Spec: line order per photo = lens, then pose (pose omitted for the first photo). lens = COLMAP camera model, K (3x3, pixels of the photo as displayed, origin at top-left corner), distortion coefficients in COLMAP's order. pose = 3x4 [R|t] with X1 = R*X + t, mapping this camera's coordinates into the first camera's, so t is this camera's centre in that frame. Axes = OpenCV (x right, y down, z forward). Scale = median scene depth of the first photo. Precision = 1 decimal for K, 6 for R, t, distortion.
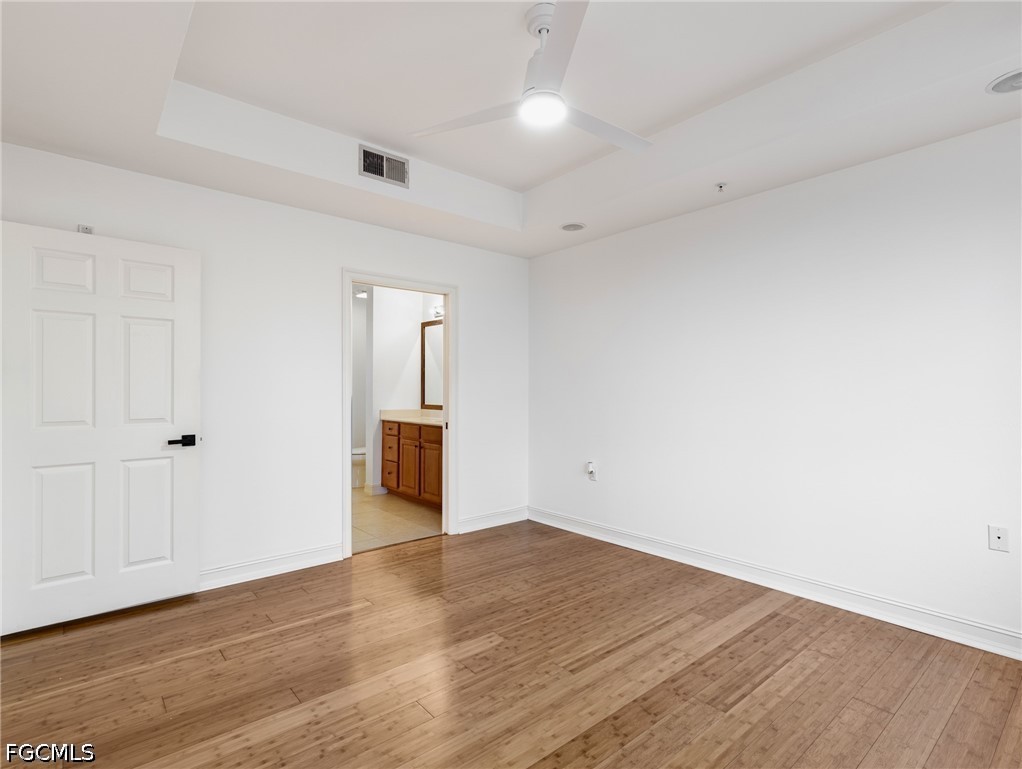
lens RADIAL K [[513.0, 0, 508.0], [0, 513.0, 385.3], [0, 0, 1]] dist [0.015340, 0.001018]
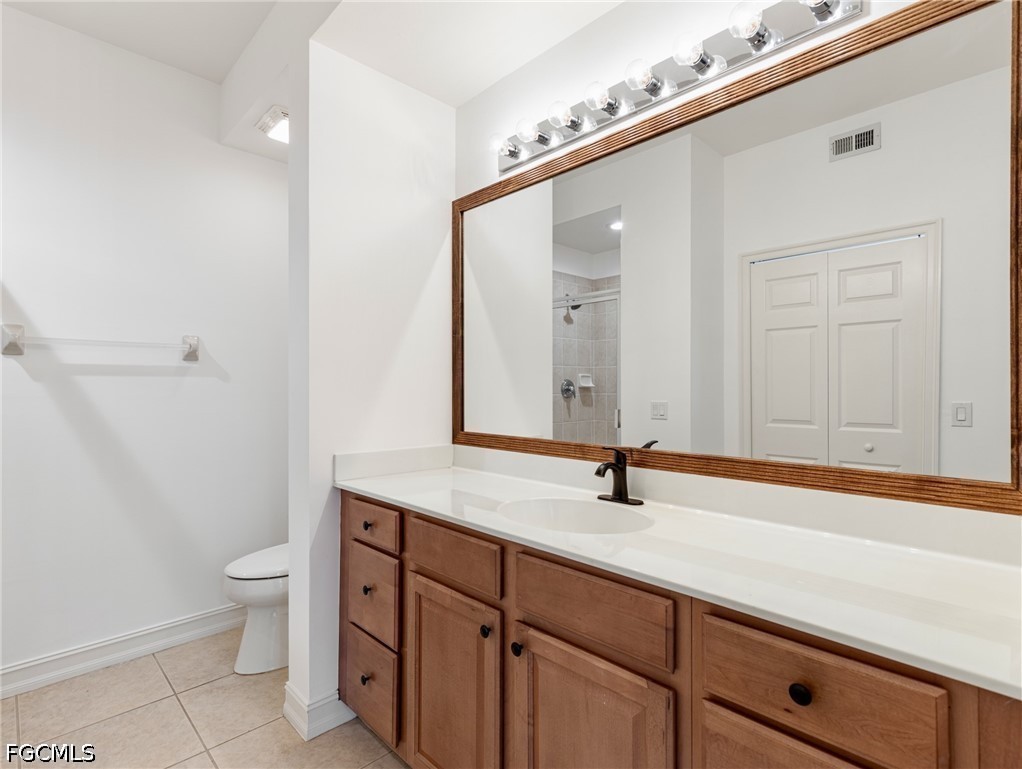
lens RADIAL K [[513.0, 0, 512.8], [0, 513.0, 386.5], [0, 0, 1]] dist [0.015340, 0.001018]
pose [[0.996847, -0.003895, 0.079258, -0.168838], [0.003309, 0.999966, 0.007519, 0.003314], [-0.079284, -0.007233, 0.996826, 0.695714]]
